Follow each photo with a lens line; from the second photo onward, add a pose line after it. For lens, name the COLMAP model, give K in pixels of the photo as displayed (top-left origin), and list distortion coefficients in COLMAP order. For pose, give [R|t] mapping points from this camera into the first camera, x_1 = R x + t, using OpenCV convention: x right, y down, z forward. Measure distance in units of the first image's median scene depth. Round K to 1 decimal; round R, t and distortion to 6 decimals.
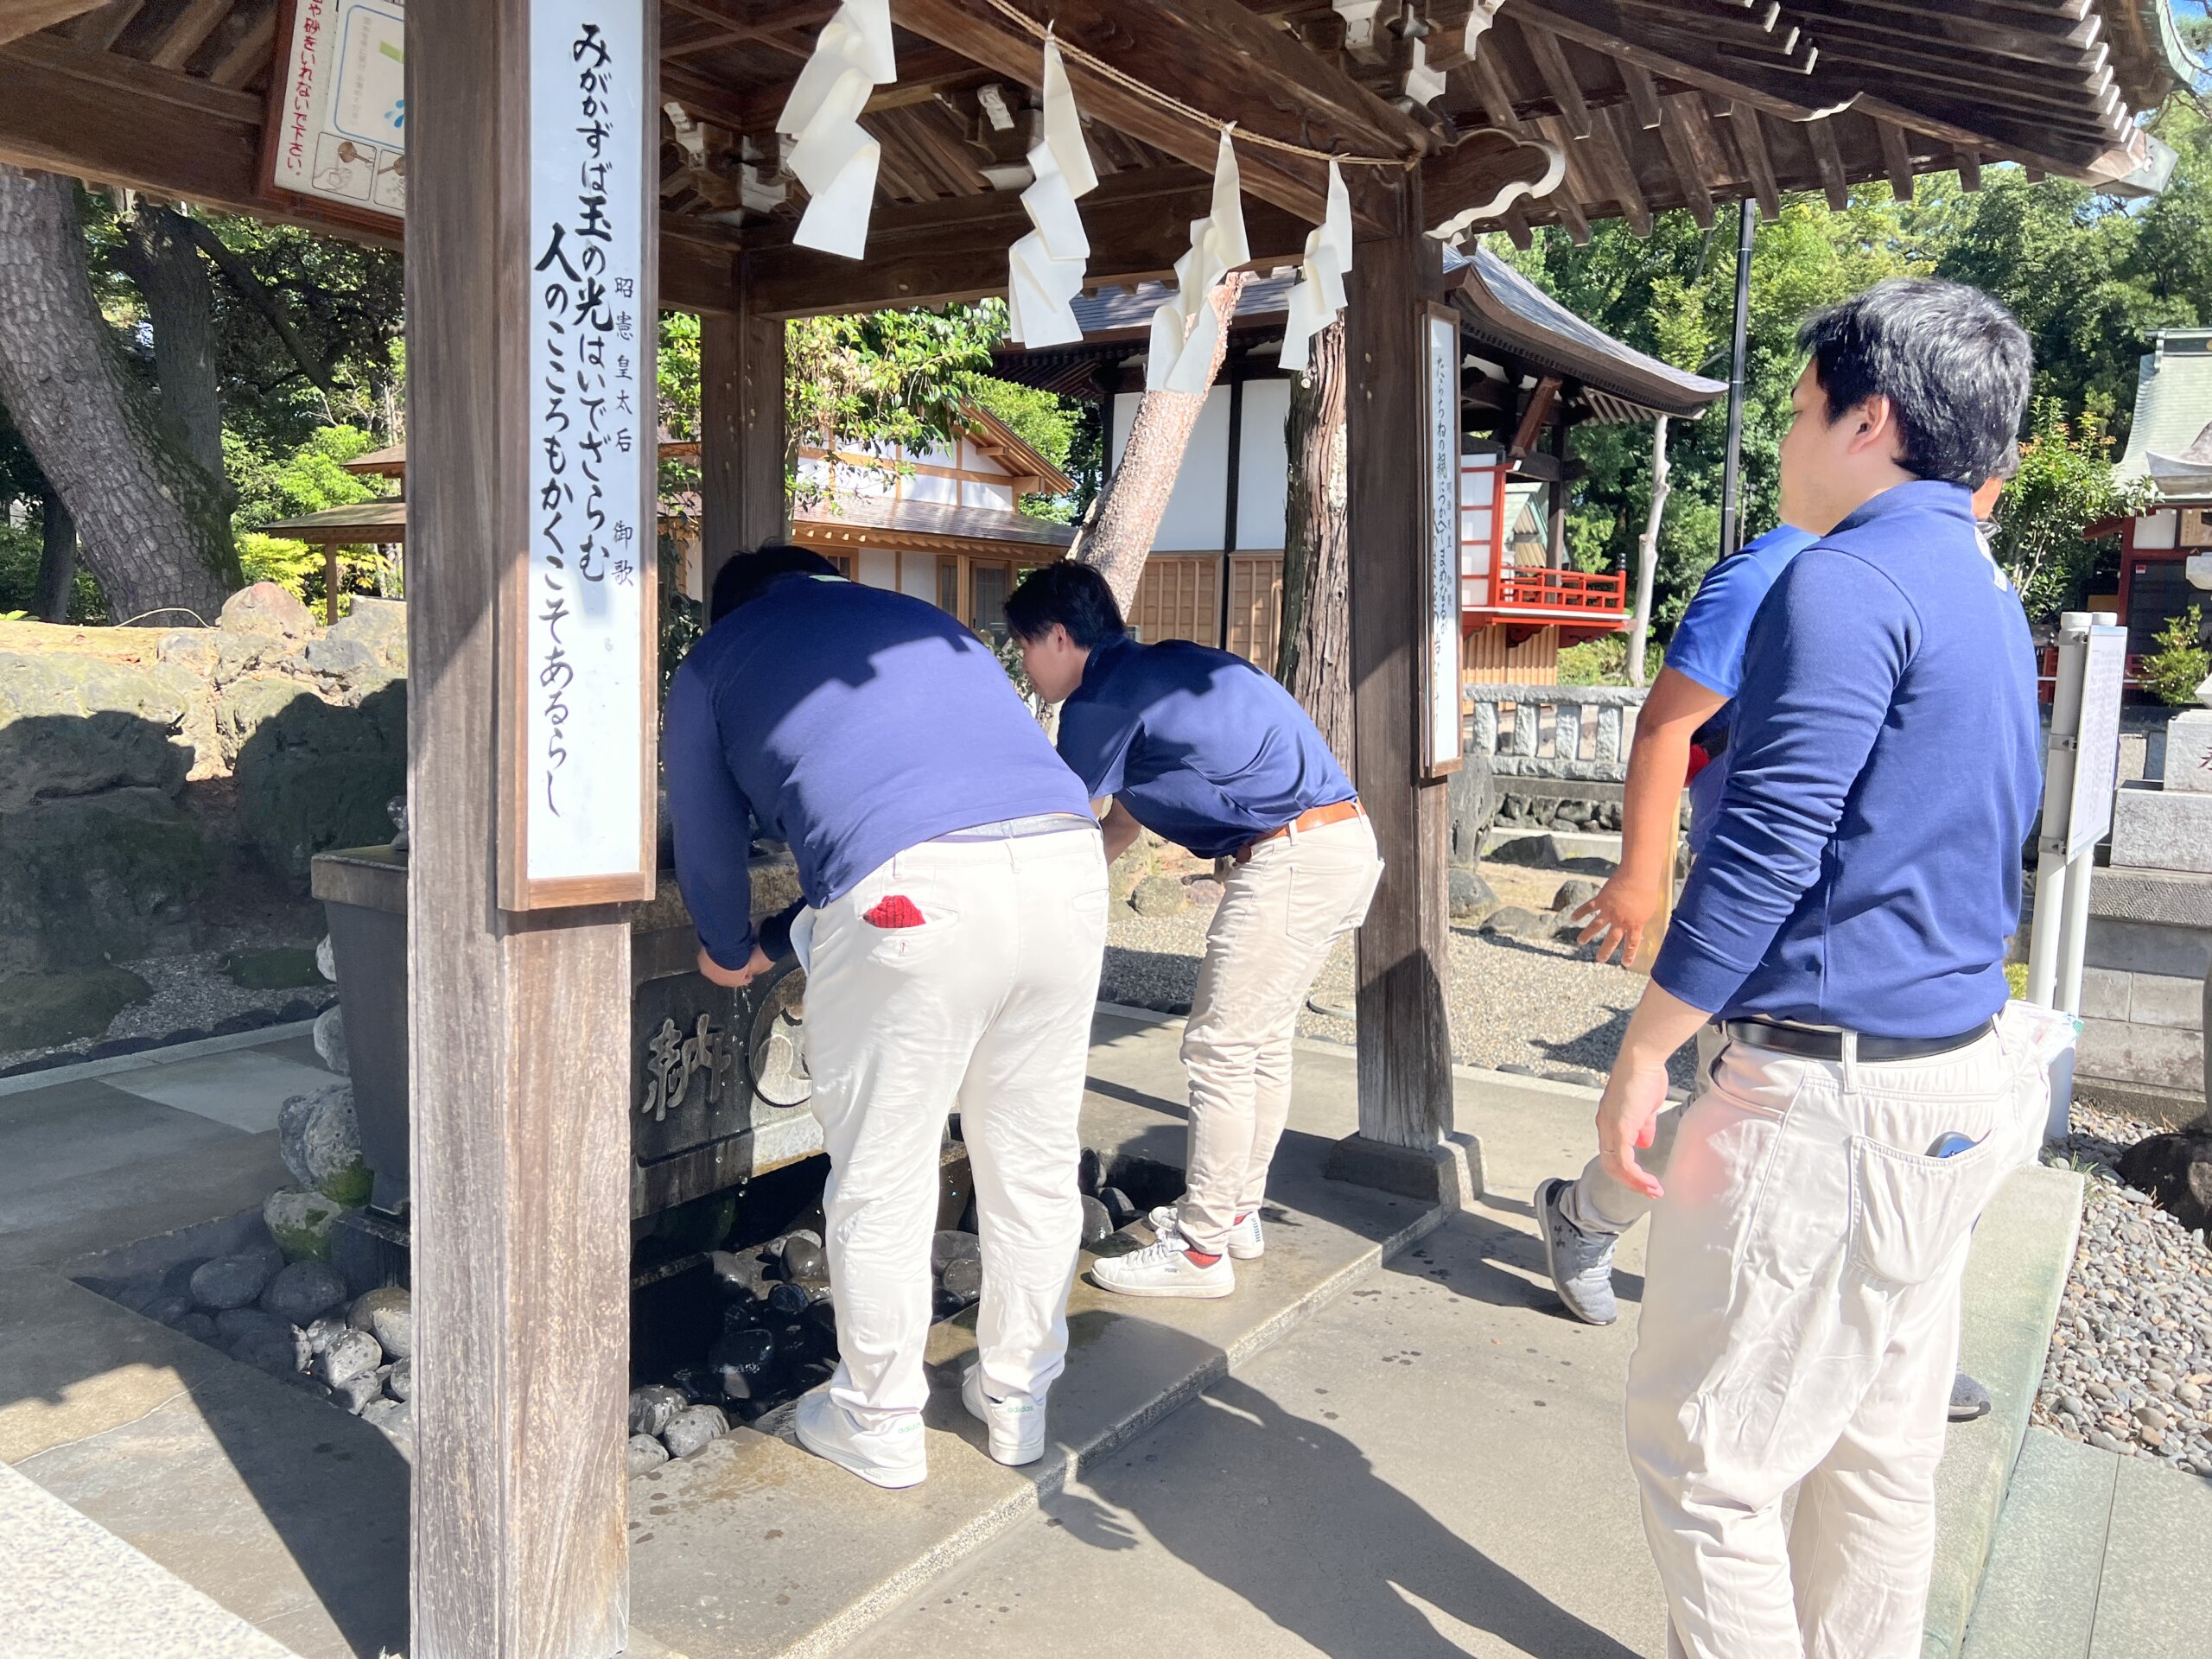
lens RADIAL K [[1644.6, 0, 1061.9], [0, 1644.6, 834.4], [0, 0, 1]] dist [0.038961, -0.036500]
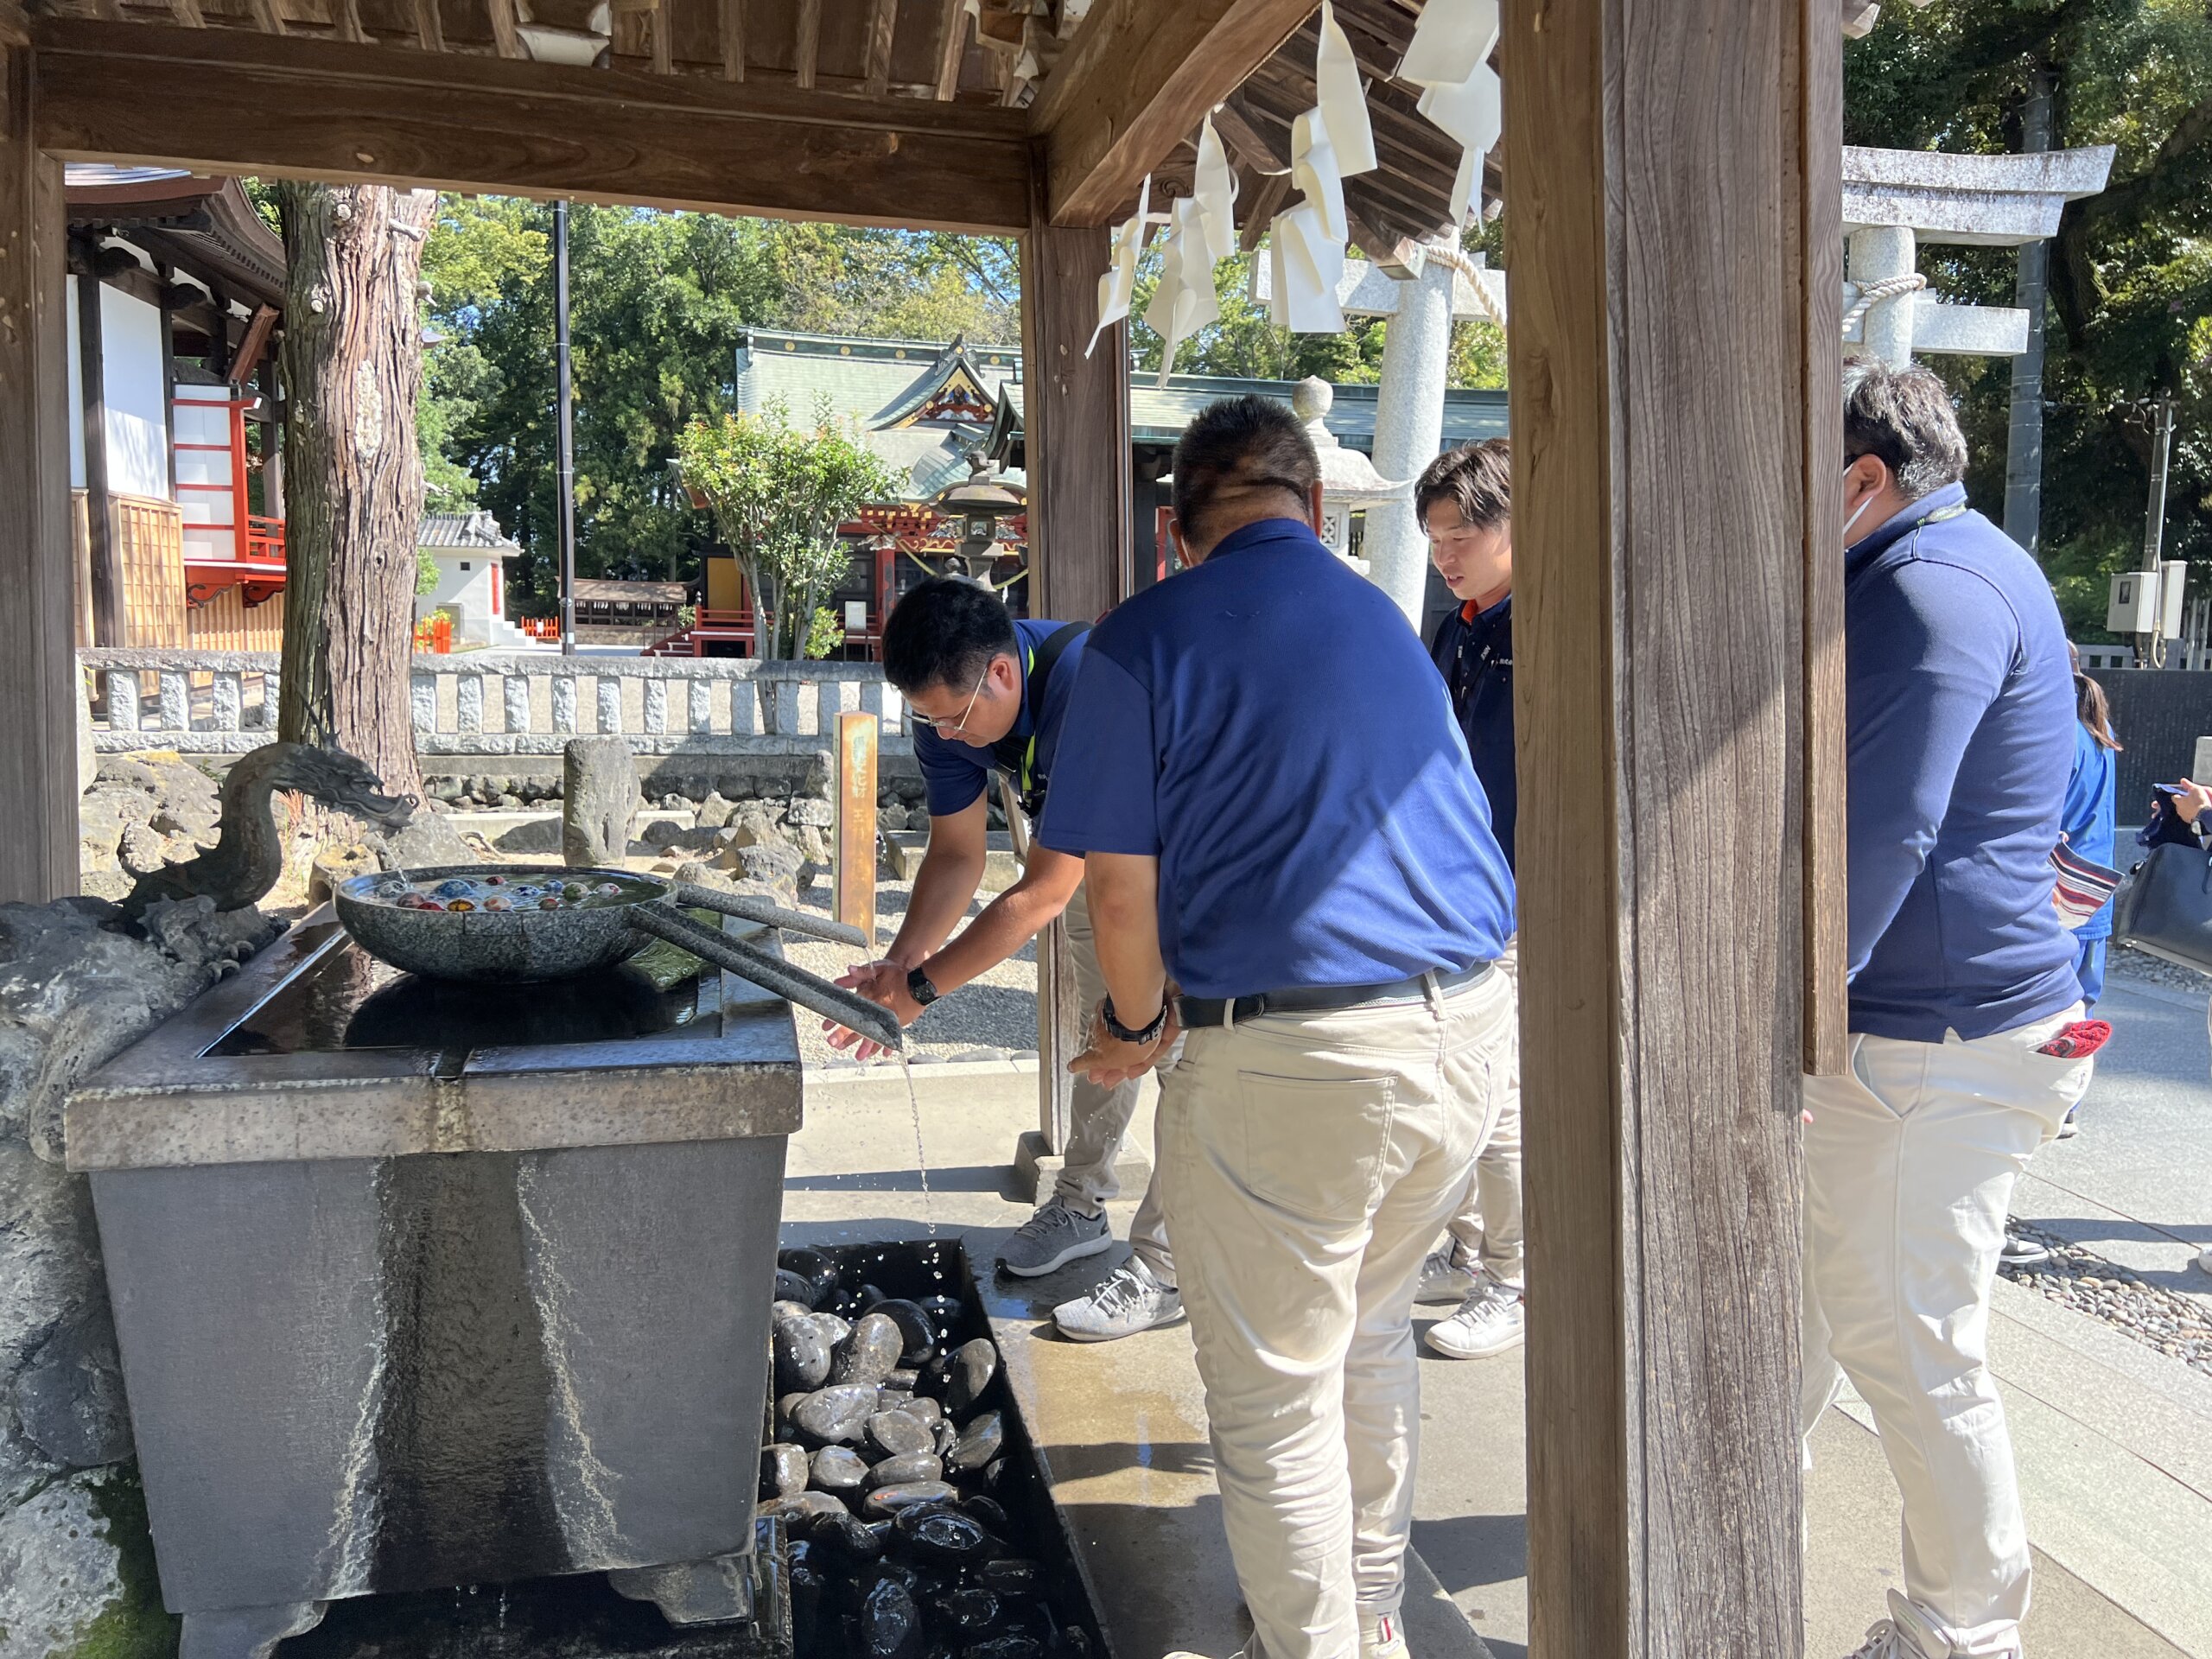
lens RADIAL K [[1680.7, 0, 1091.0], [0, 1680.7, 835.6], [0, 0, 1]] dist [0.021100, -0.041773]
pose [[0.691543, -0.098320, 0.715613, -0.114765], [0.079499, 0.995035, 0.059885, -0.014371], [-0.717948, 0.015477, 0.695925, 0.070006]]
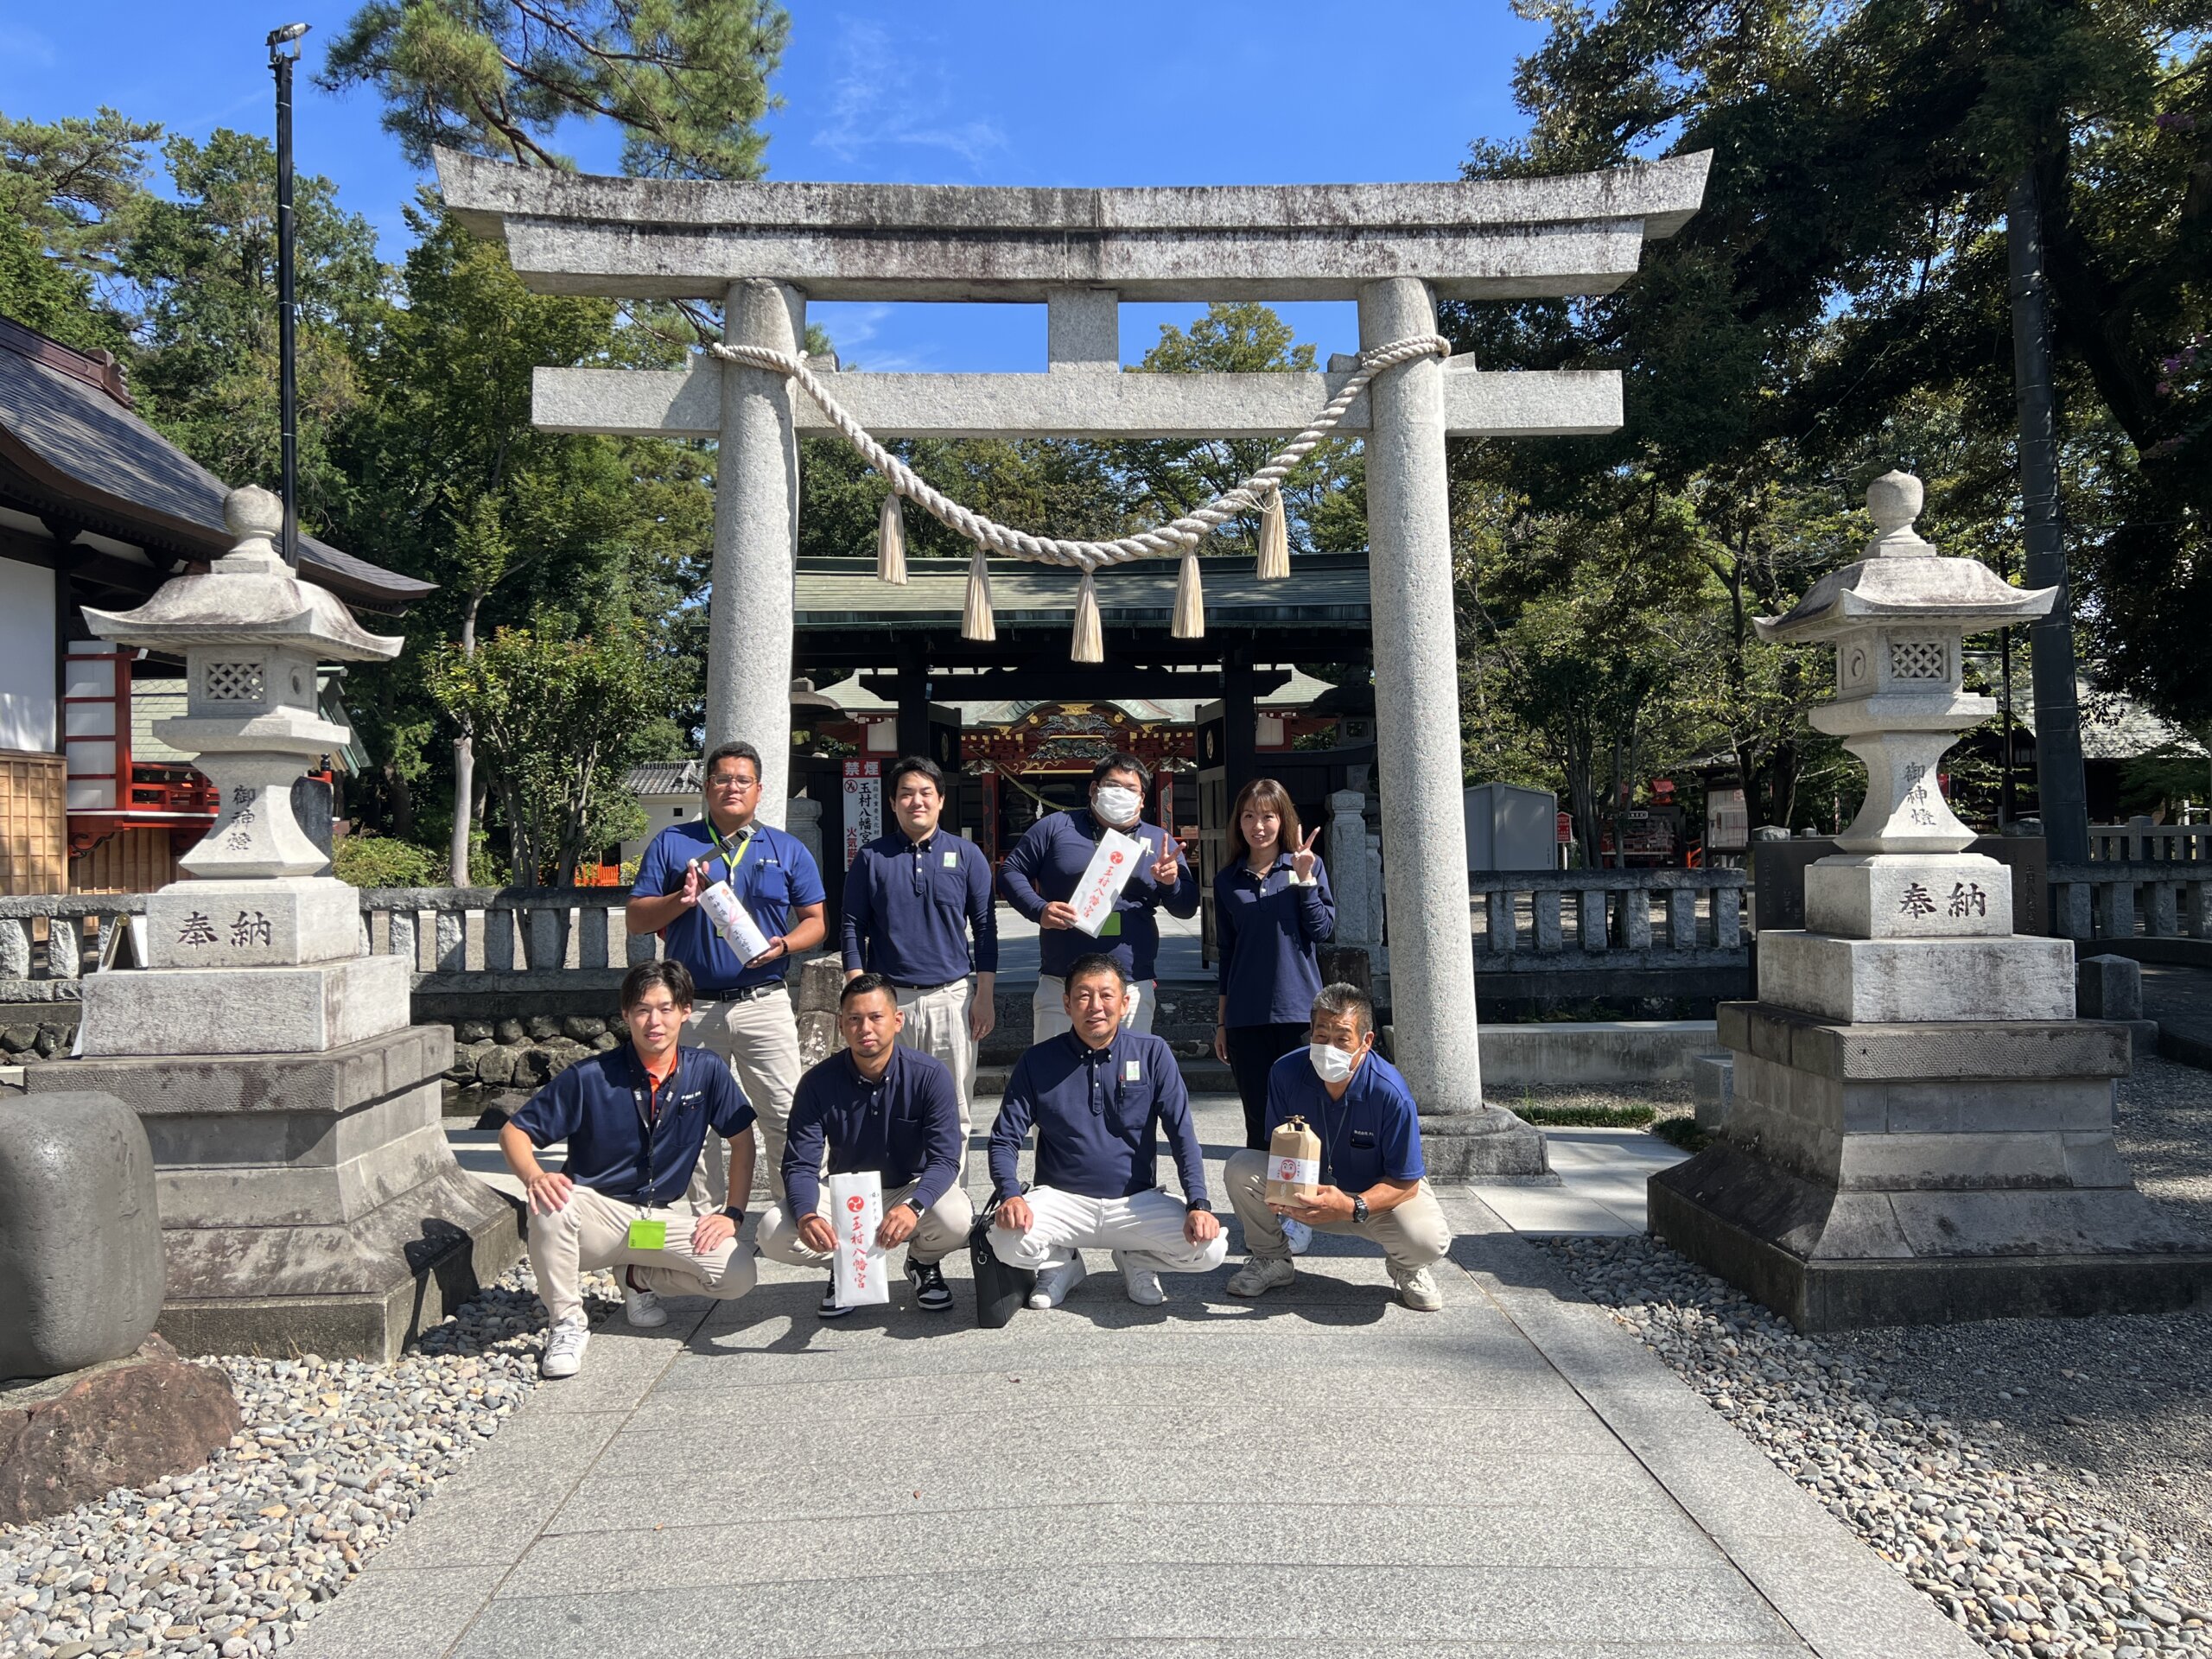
lens RADIAL K [[1680.7, 0, 1091.0], [0, 1680.7, 835.6], [0, 0, 1]] dist [0.021100, -0.041773]
pose [[0.801687, -0.033076, 0.596828, 0.189272], [0.106915, 0.990301, -0.088731, 0.014129], [-0.588105, 0.134944, 0.797448, -0.024481]]
